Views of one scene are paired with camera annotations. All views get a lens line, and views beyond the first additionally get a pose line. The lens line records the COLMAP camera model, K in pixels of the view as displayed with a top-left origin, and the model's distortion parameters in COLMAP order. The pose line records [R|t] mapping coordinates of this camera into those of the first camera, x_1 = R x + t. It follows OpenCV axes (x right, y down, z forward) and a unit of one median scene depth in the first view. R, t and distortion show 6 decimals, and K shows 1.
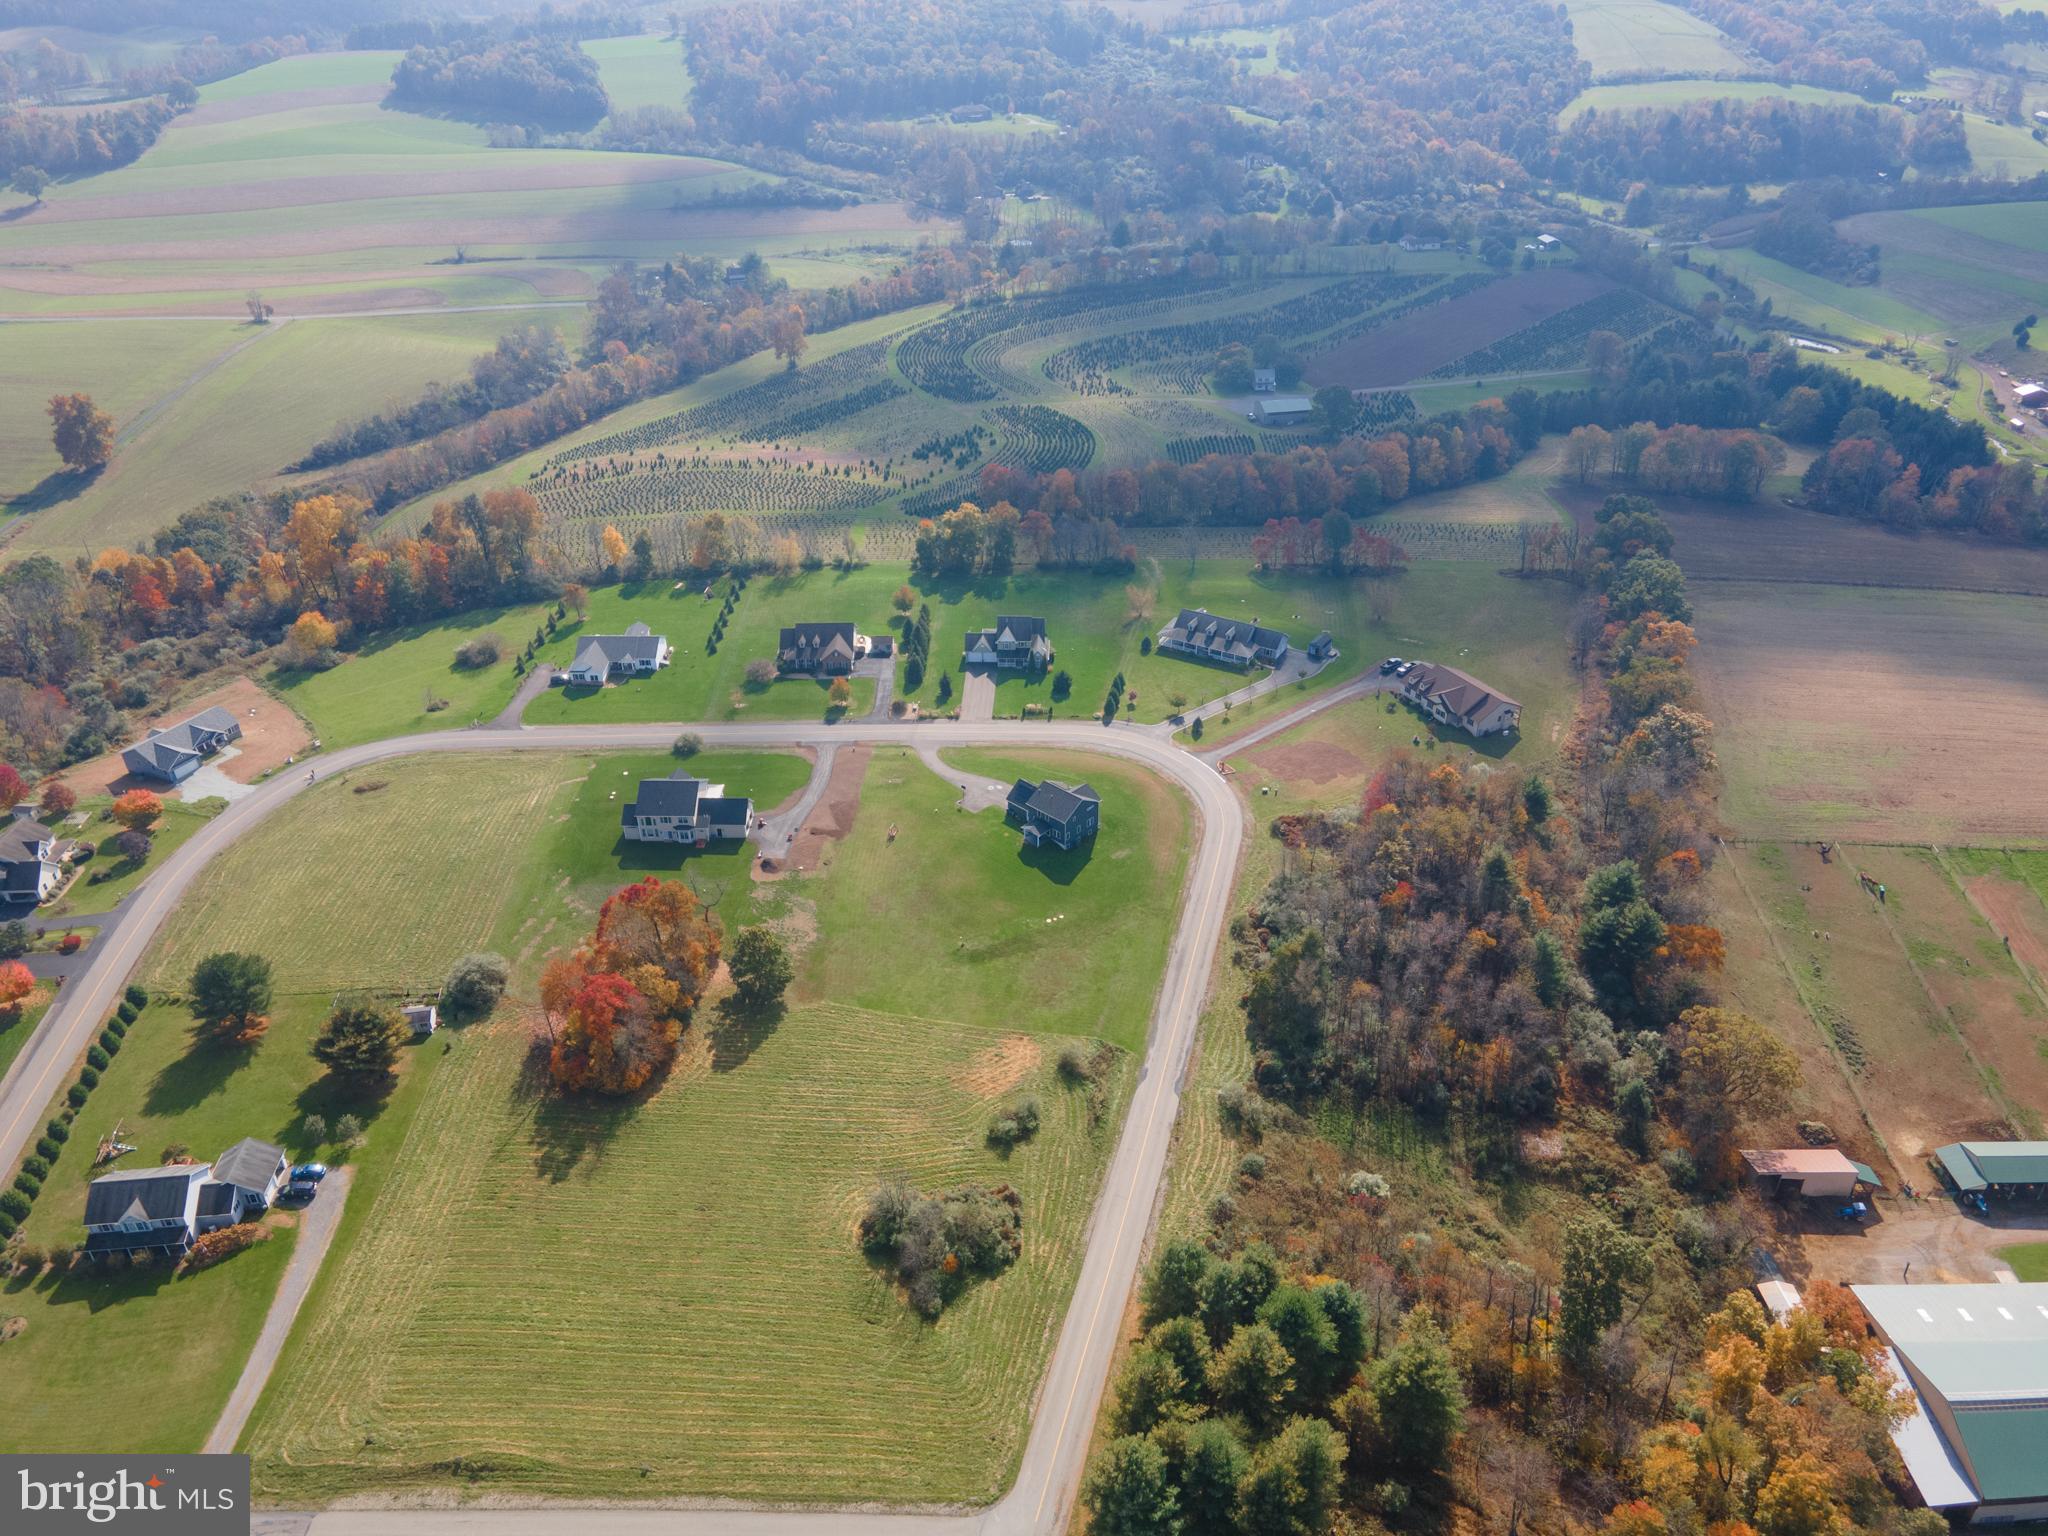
lens RADIAL K [[1500.9, 0, 1025.9], [0, 1500.9, 765.3], [0, 0, 1]] dist [0.019725, 0.041463]
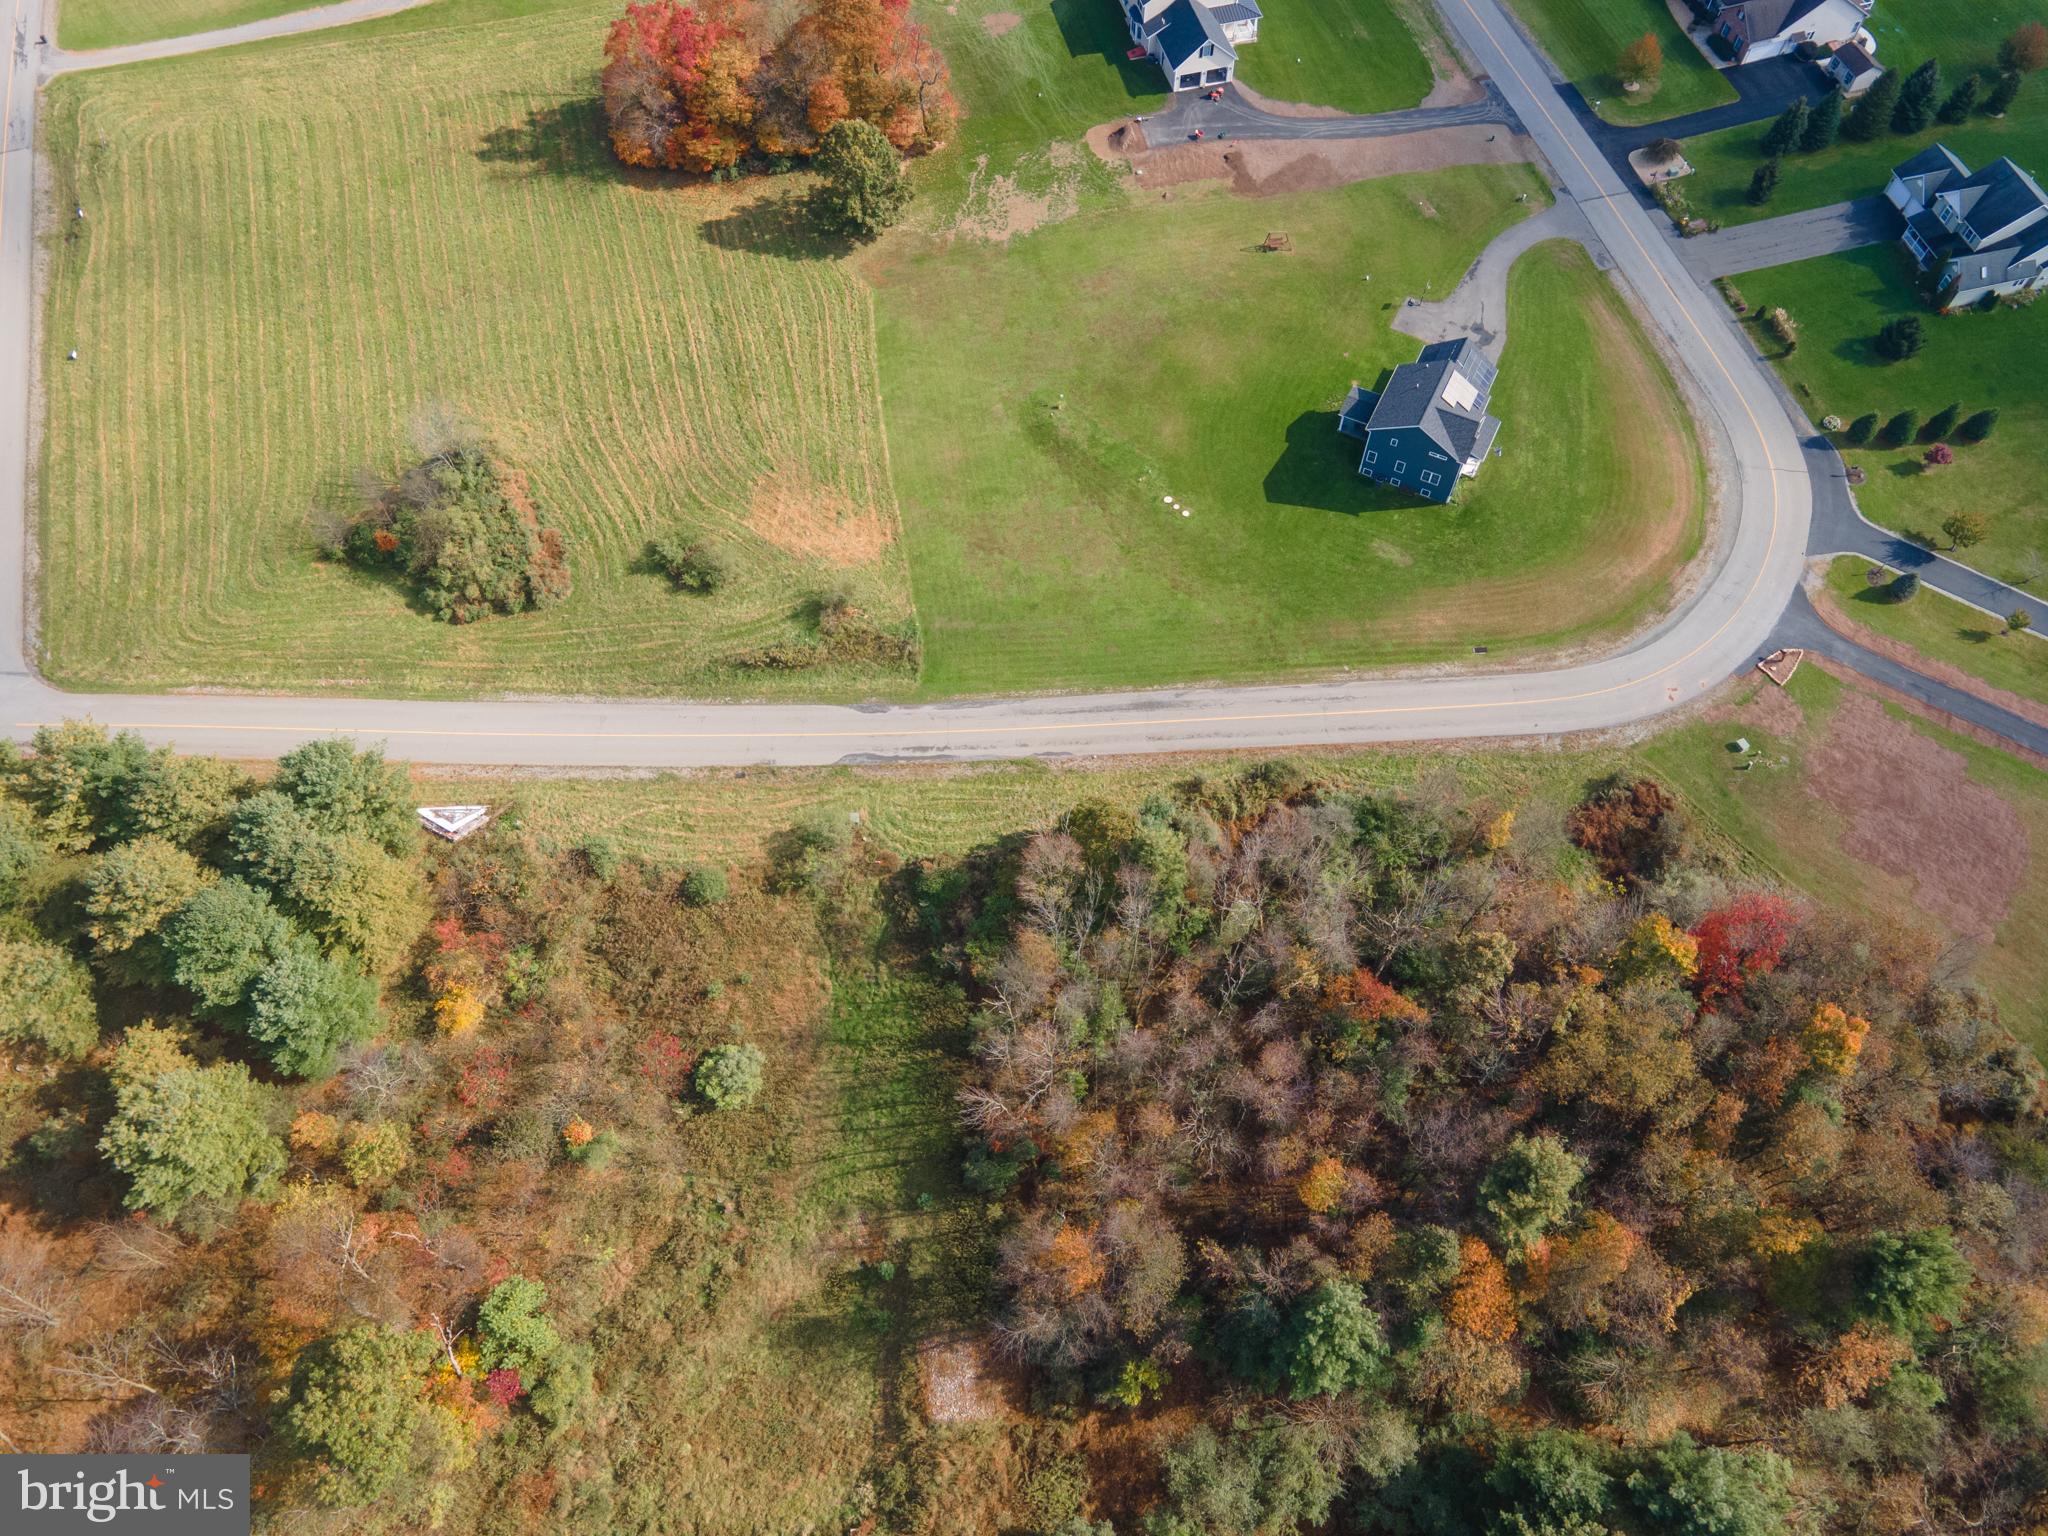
lens RADIAL K [[1500.9, 0, 1024.6], [0, 1500.9, 771.7], [0, 0, 1]] dist [0.019725, 0.041463]
pose [[0.288472, 0.835451, -0.467767, 0.399207], [-0.512513, 0.547386, 0.661588, -0.218571], [0.808773, 0.048887, 0.586085, 0.667847]]
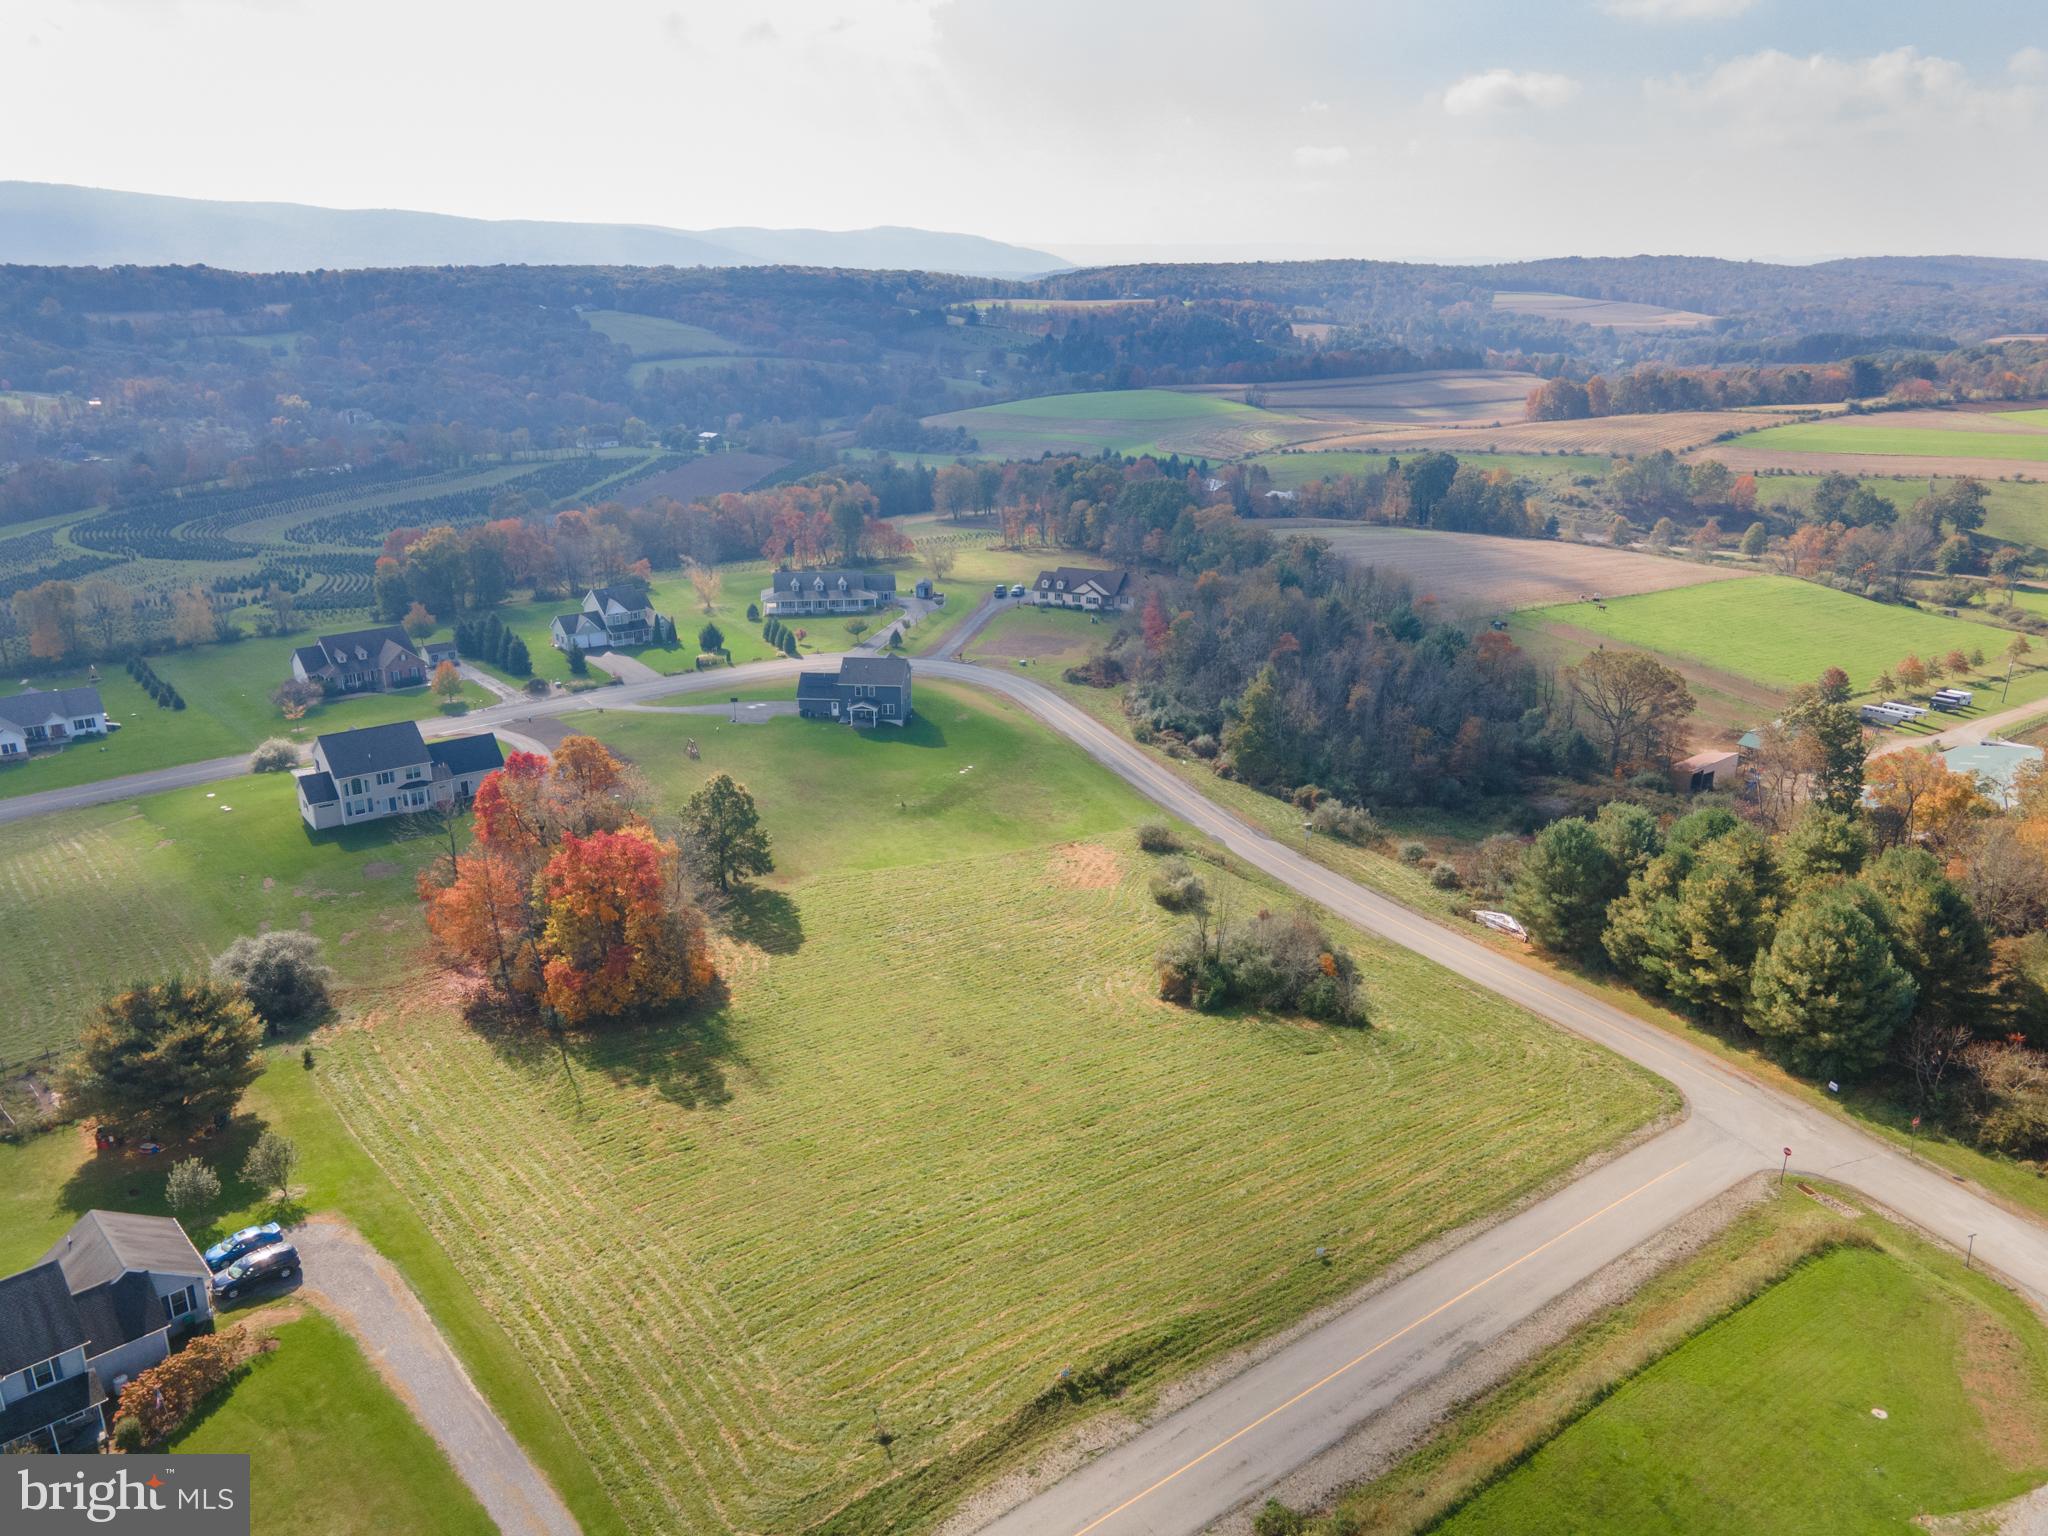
lens RADIAL K [[1500.9, 0, 1021.4], [0, 1500.9, 765.5], [0, 0, 1]] dist [0.019725, 0.041463]
pose [[0.783719, -0.190474, 0.591188, -0.463759], [0.325978, 0.936332, -0.130463, 0.232843], [-0.528699, 0.294961, 0.795912, 0.387722]]
